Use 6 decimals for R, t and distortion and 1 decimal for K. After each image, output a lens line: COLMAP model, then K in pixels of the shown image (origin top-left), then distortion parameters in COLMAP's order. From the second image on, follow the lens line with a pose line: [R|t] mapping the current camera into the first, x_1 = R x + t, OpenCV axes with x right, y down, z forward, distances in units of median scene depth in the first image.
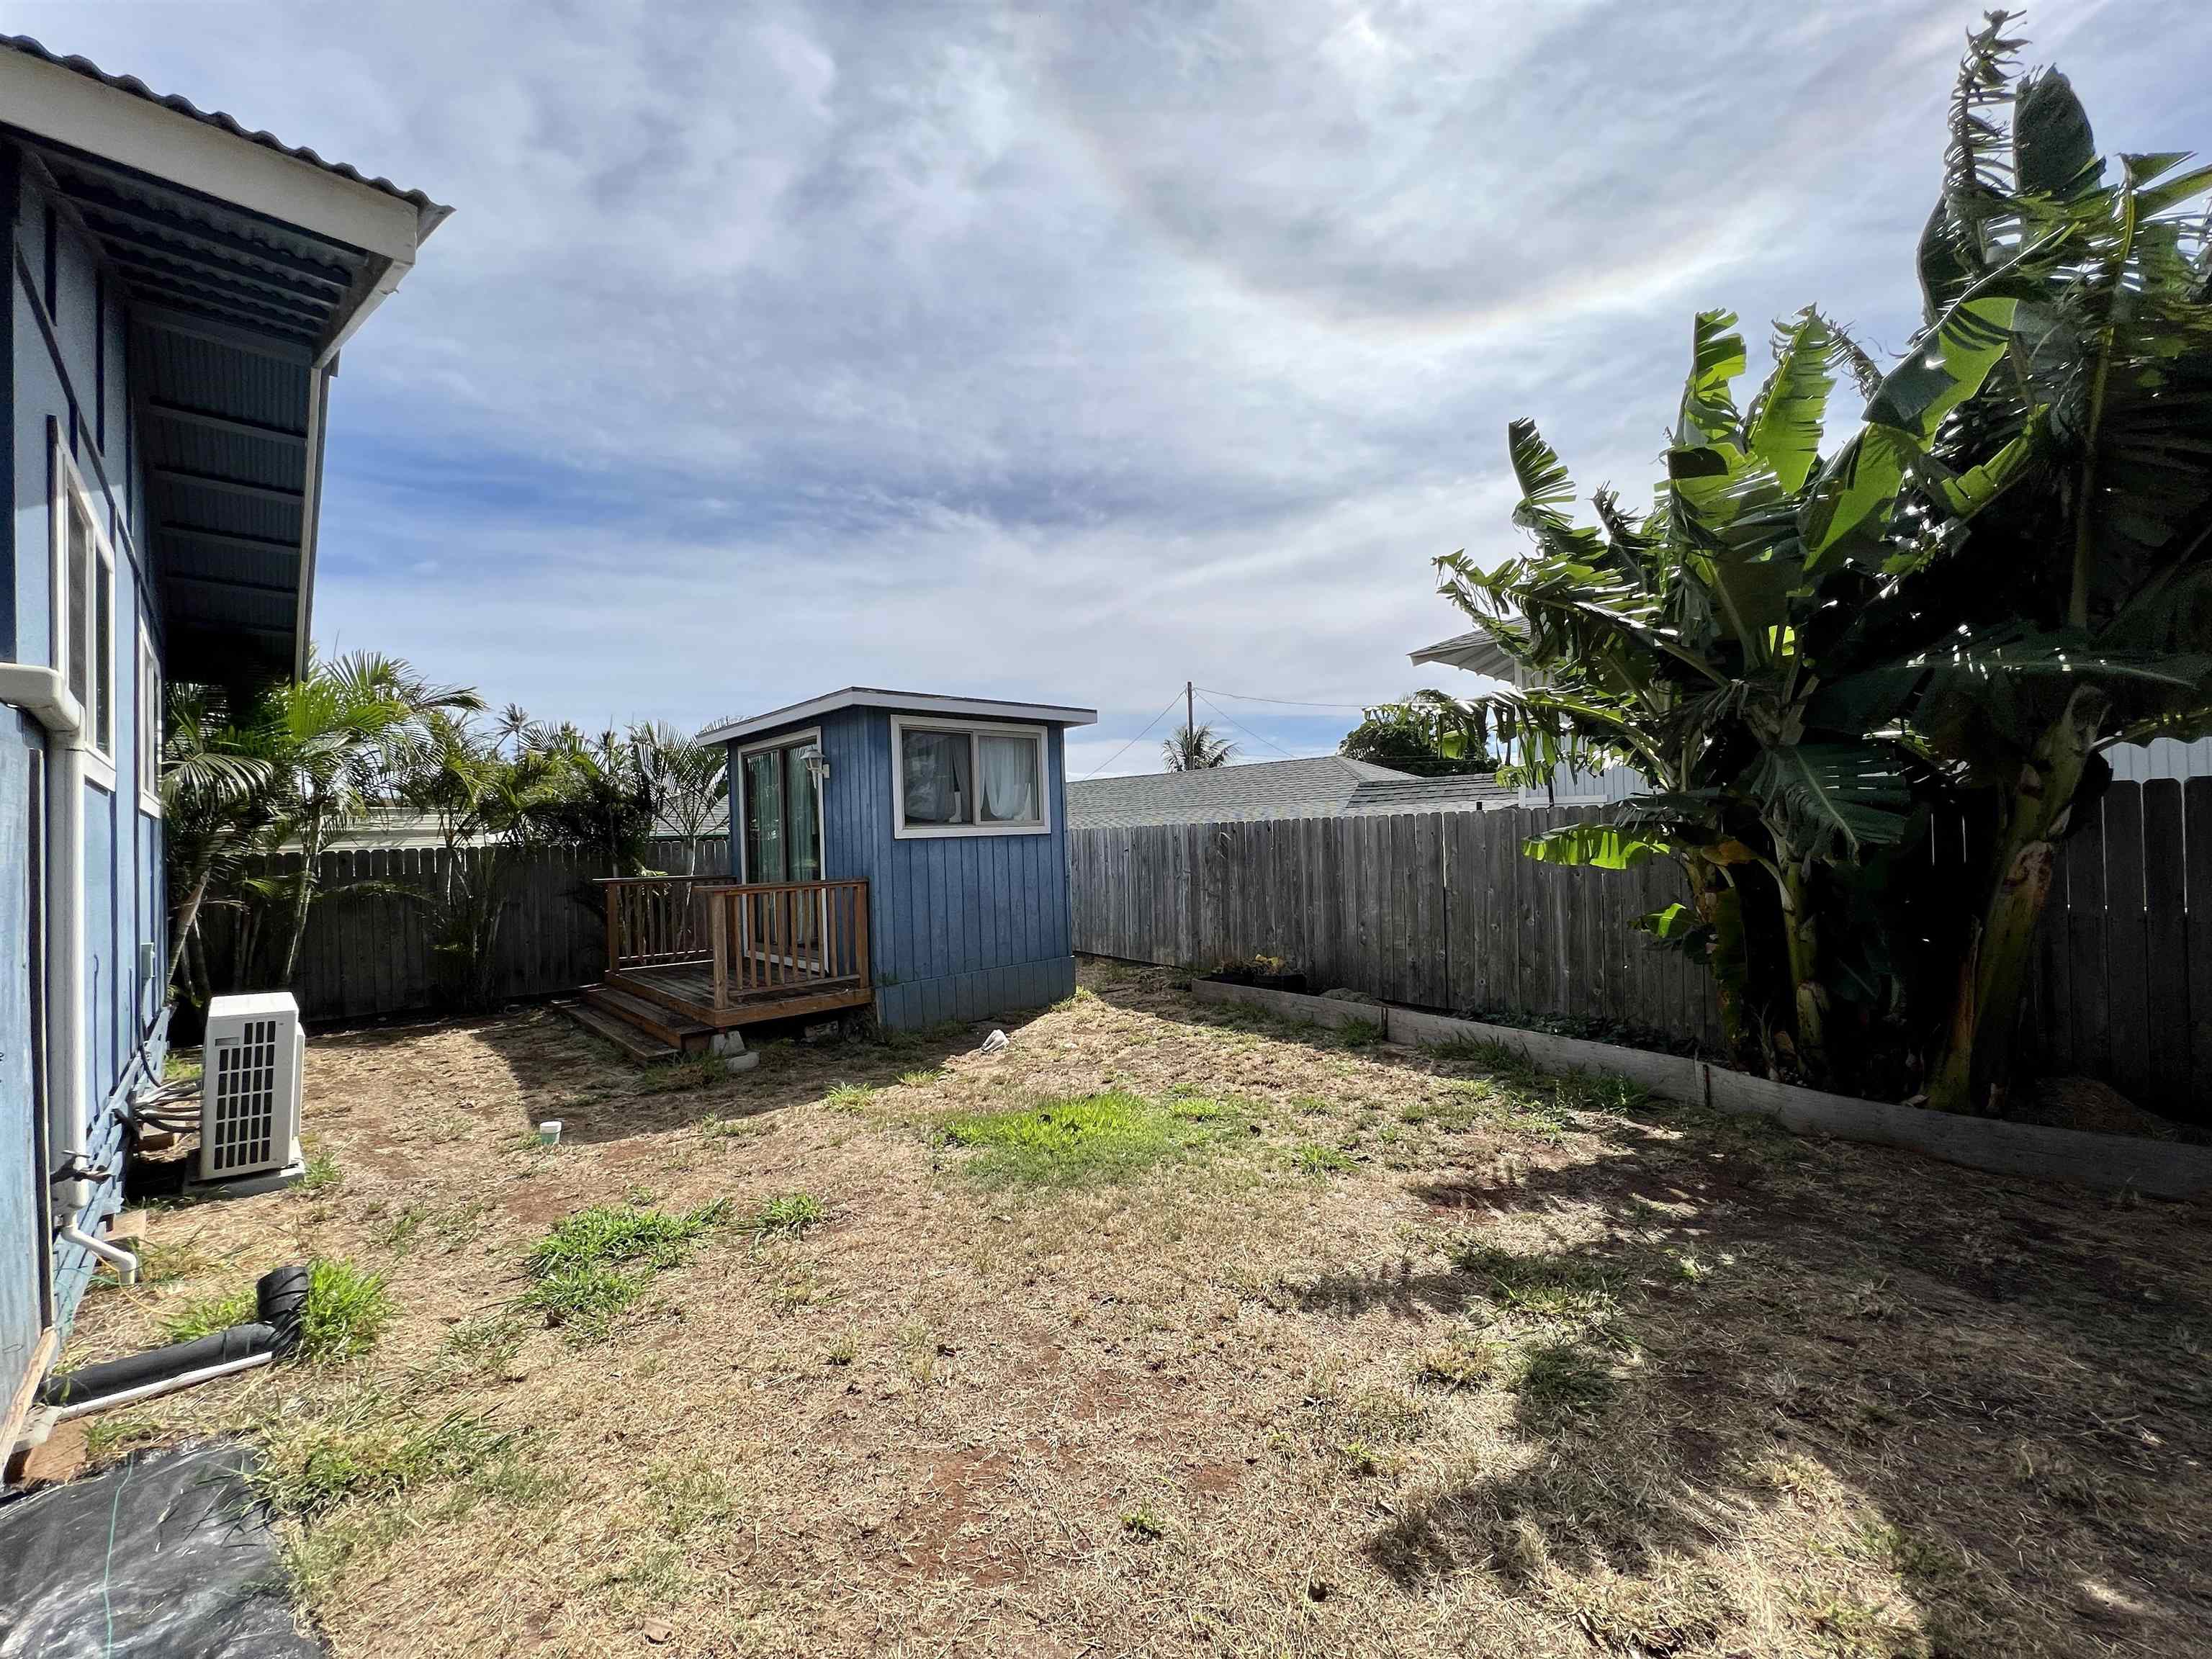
lens RADIAL K [[878.4, 0, 1106.0], [0, 878.4, 830.8], [0, 0, 1]] dist [-0.000348, 0.000193]
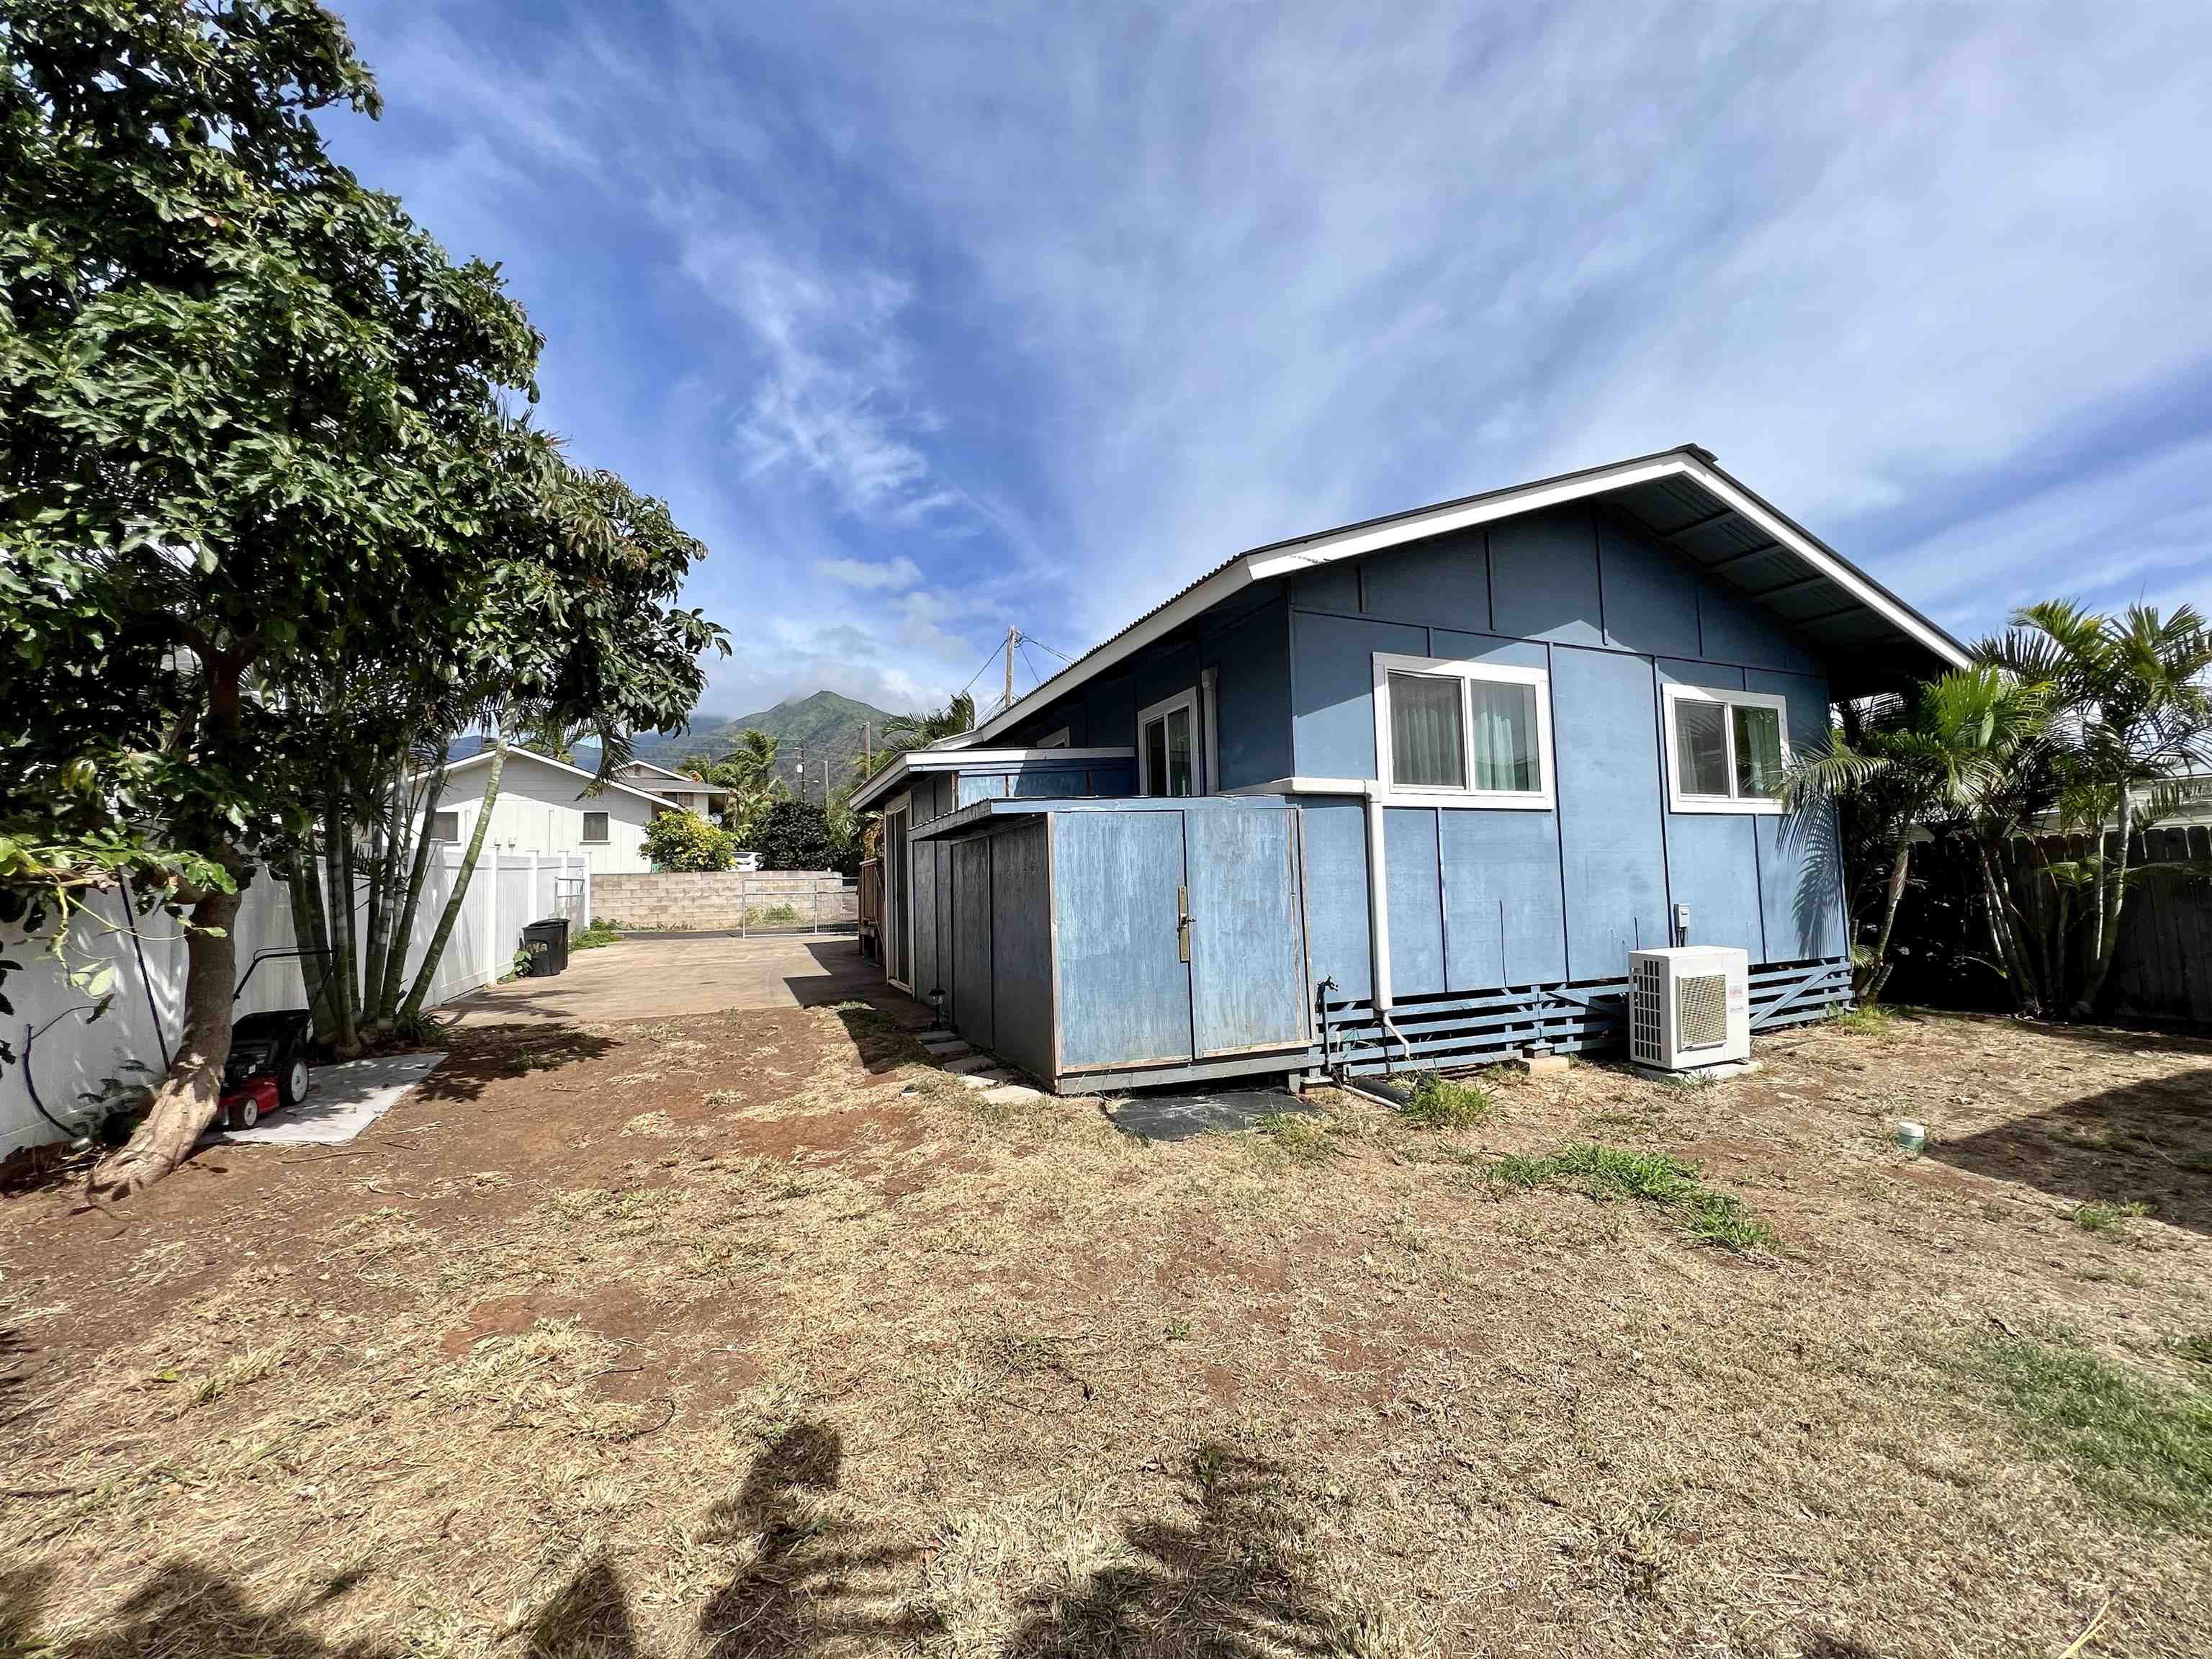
lens RADIAL K [[878.4, 0, 1106.0], [0, 878.4, 830.8], [0, 0, 1]] dist [-0.000348, 0.000193]
pose [[-0.371542, -0.028700, -0.927972, 0.519976], [0.045393, 0.997765, -0.049033, 0.032639], [0.927306, -0.060341, -0.369409, 0.559613]]
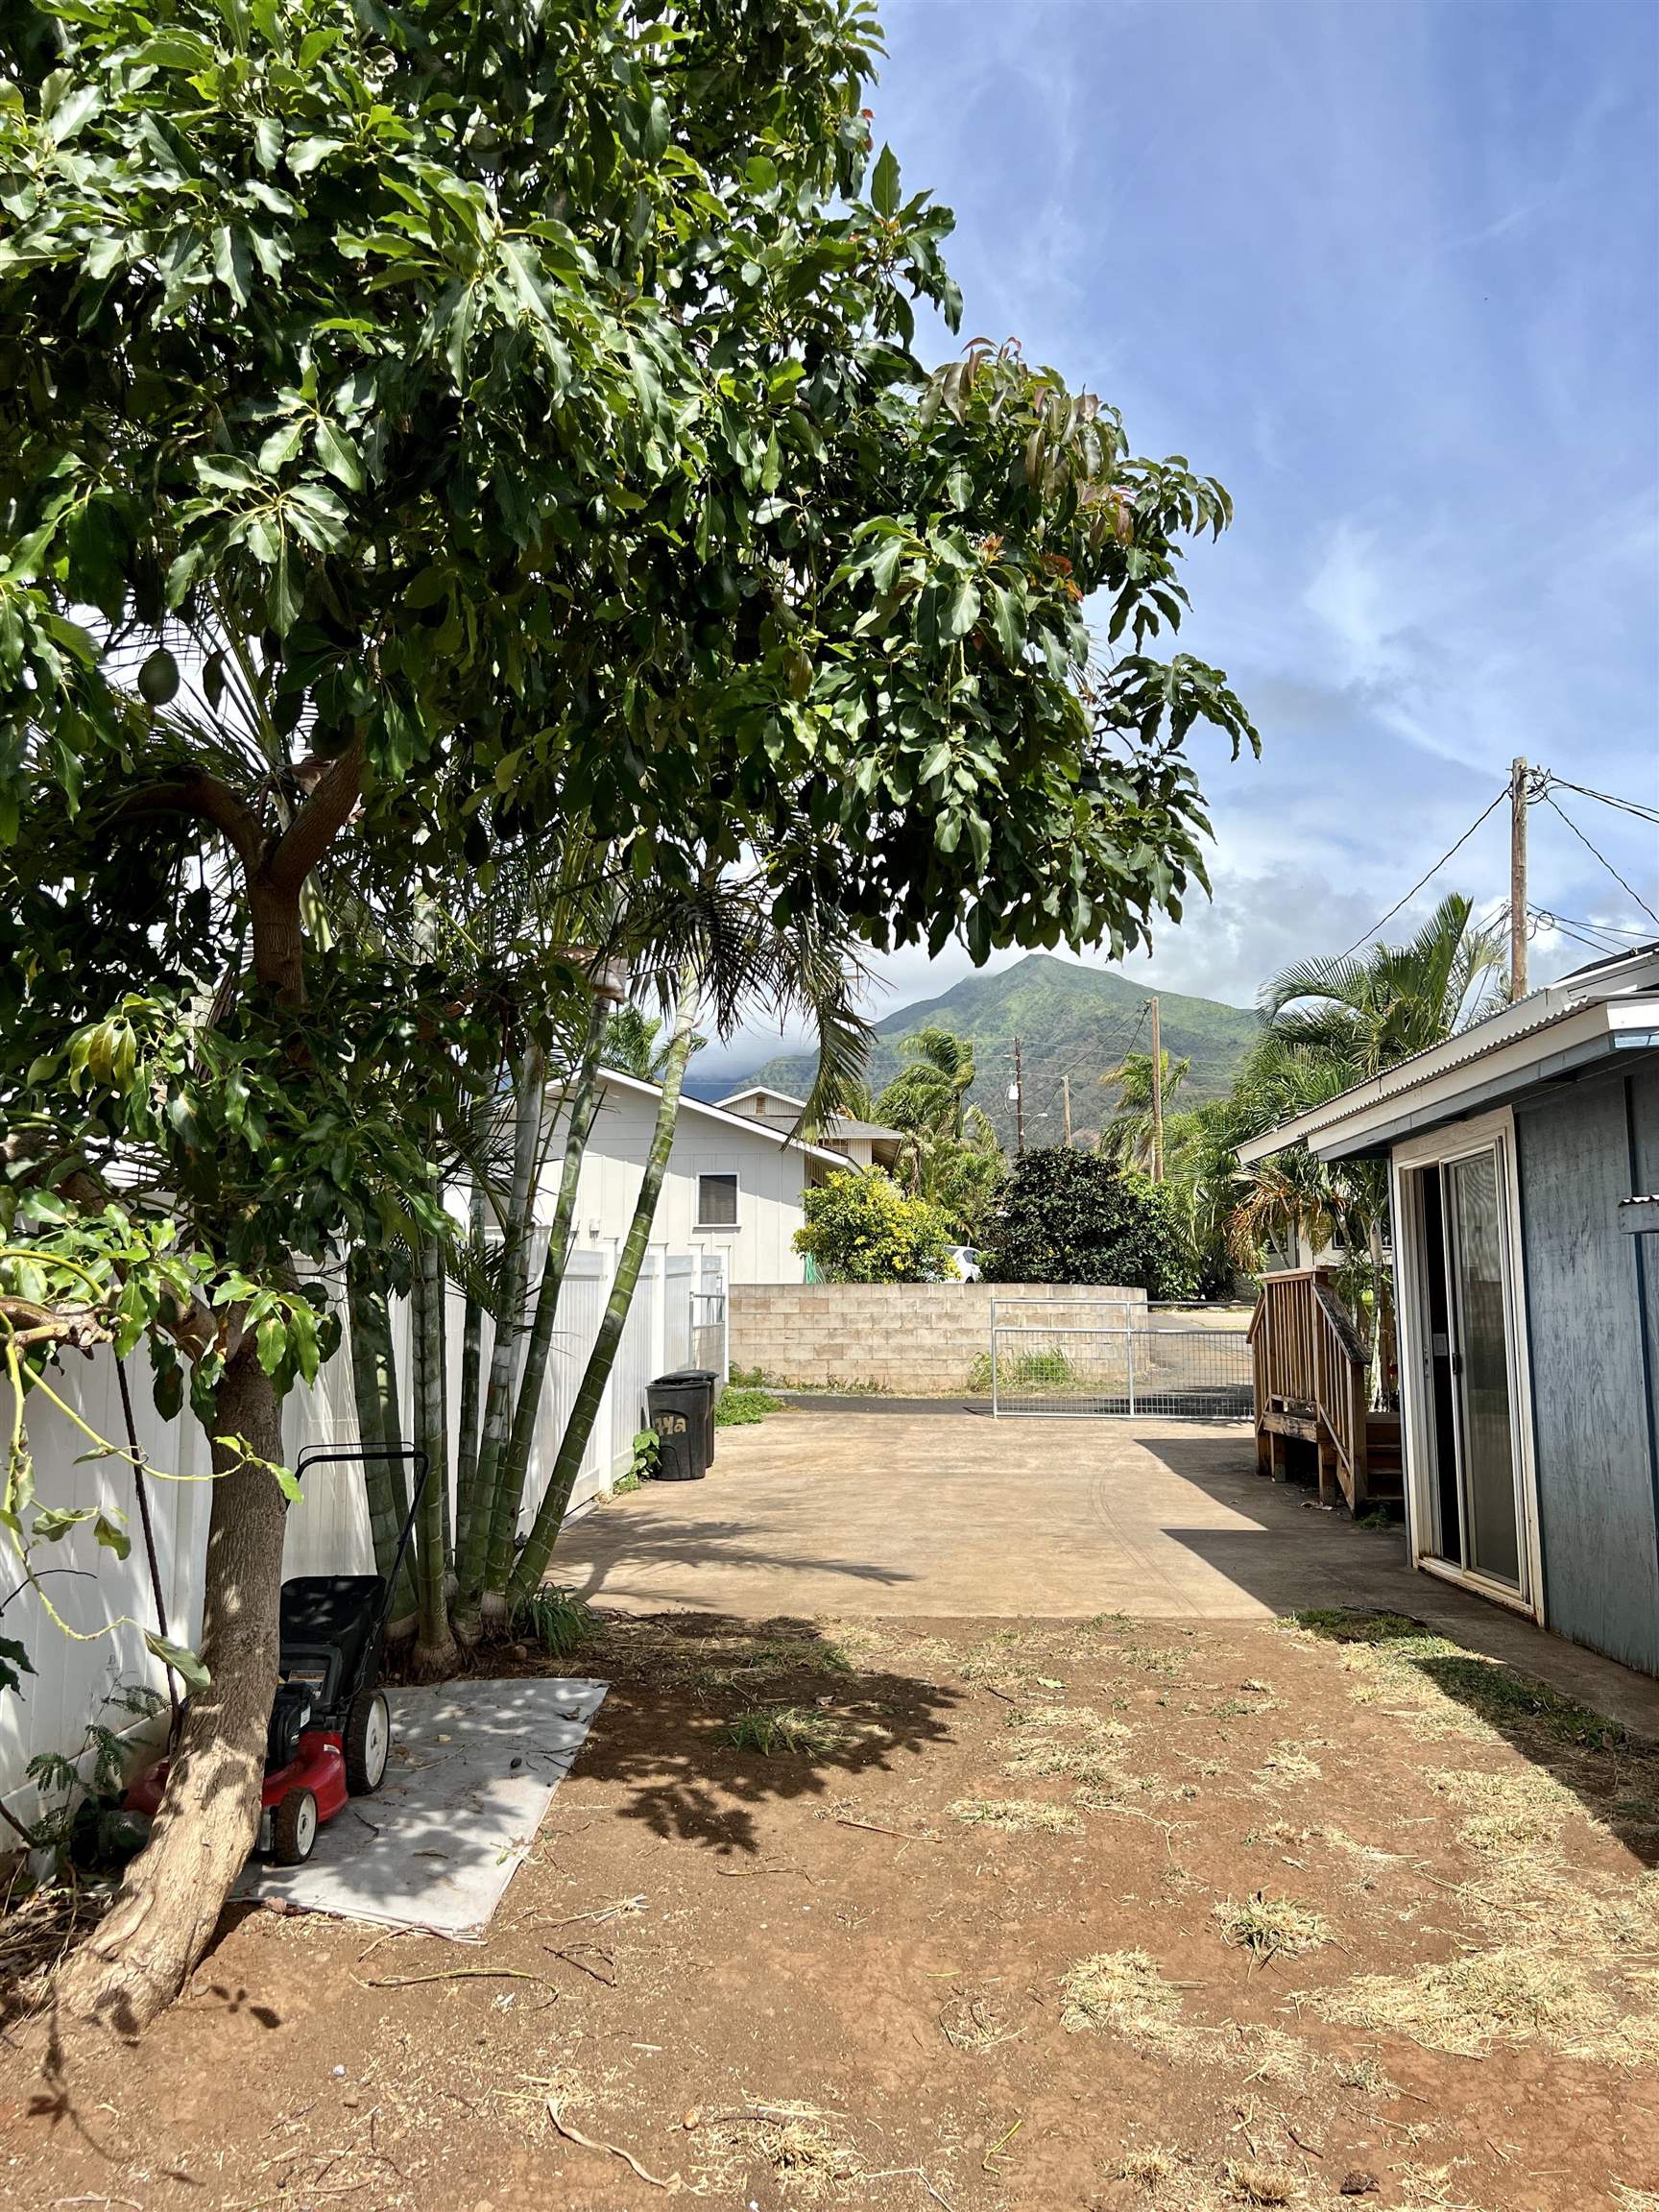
lens RADIAL K [[1644.4, 0, 829.5], [0, 1644.4, 1106.0], [0, 0, 1]] dist [0.011494, 0.002813]
pose [[-0.727832, -0.067776, -0.682398, 0.384425], [0.023823, 0.992004, -0.123936, 0.003492], [0.685342, -0.106461, -0.720398, 0.183139]]
